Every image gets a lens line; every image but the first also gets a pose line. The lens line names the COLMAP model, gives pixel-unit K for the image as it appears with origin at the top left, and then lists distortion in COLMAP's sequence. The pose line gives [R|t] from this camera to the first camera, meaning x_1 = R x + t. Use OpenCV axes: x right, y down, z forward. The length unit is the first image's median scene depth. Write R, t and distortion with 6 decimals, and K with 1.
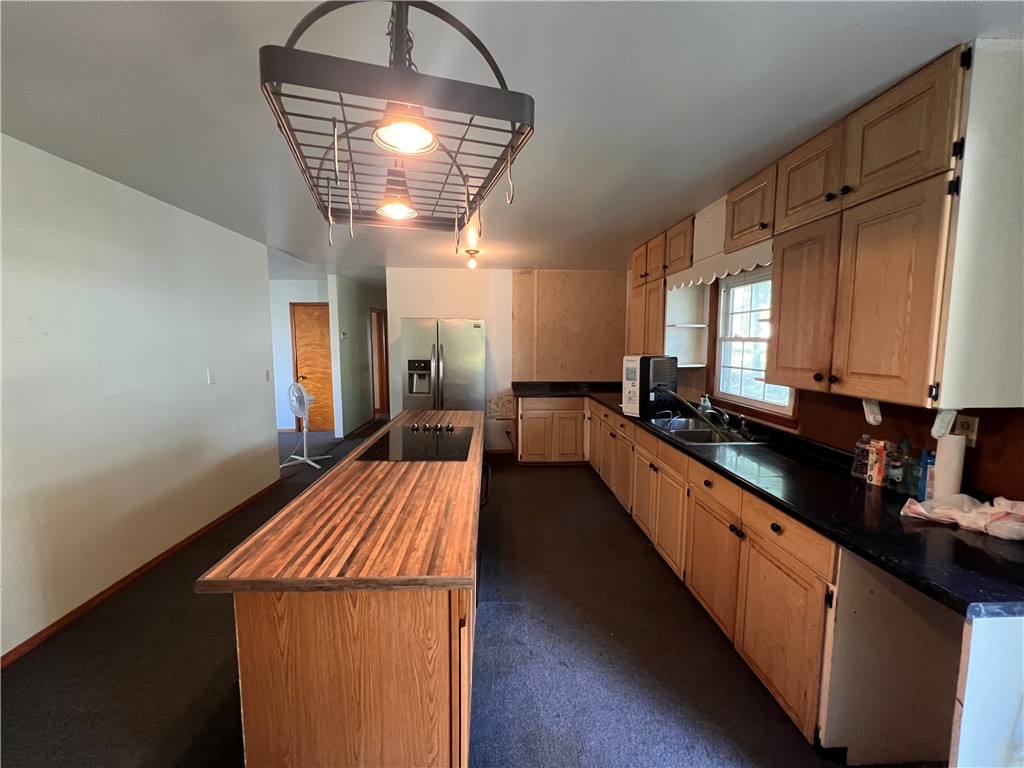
lens RADIAL K [[407.3, 0, 507.0], [0, 407.3, 382.5], [0, 0, 1]] dist [-0.001798, 0.000142]
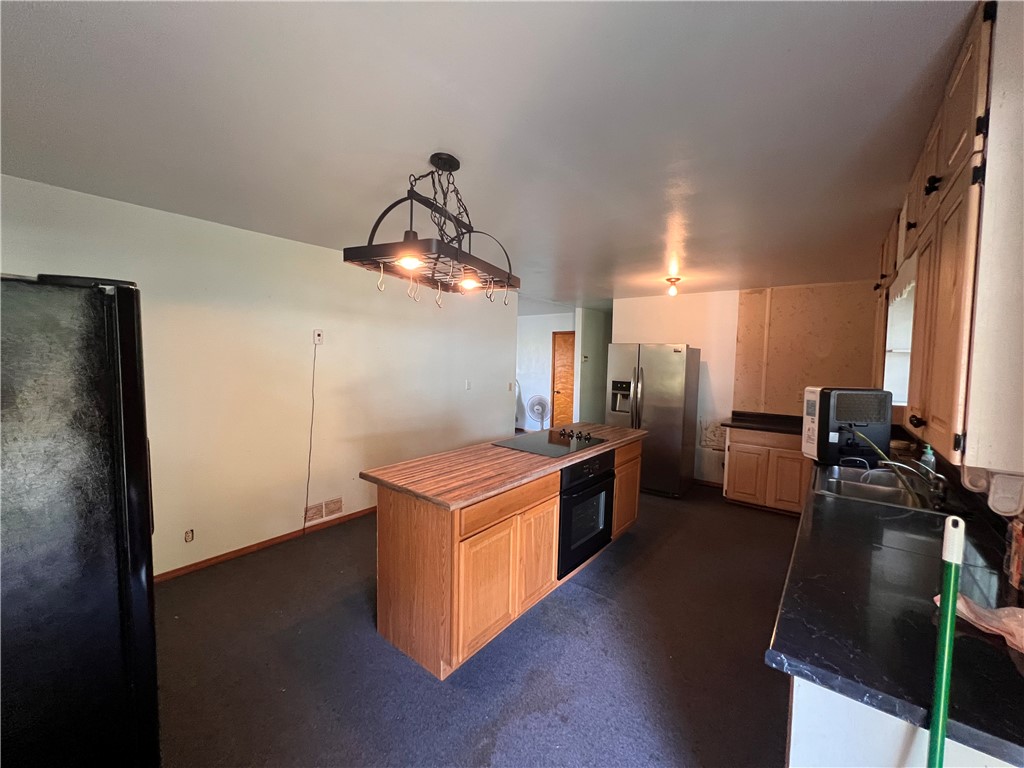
lens RADIAL K [[407.3, 0, 510.3], [0, 407.3, 382.5], [0, 0, 1]] dist [-0.001798, 0.000142]
pose [[0.757875, 0.050834, -0.650416, 0.287899], [-0.086861, 0.995946, -0.023373, 0.000444], [0.646591, 0.074209, 0.759219, -0.035064]]
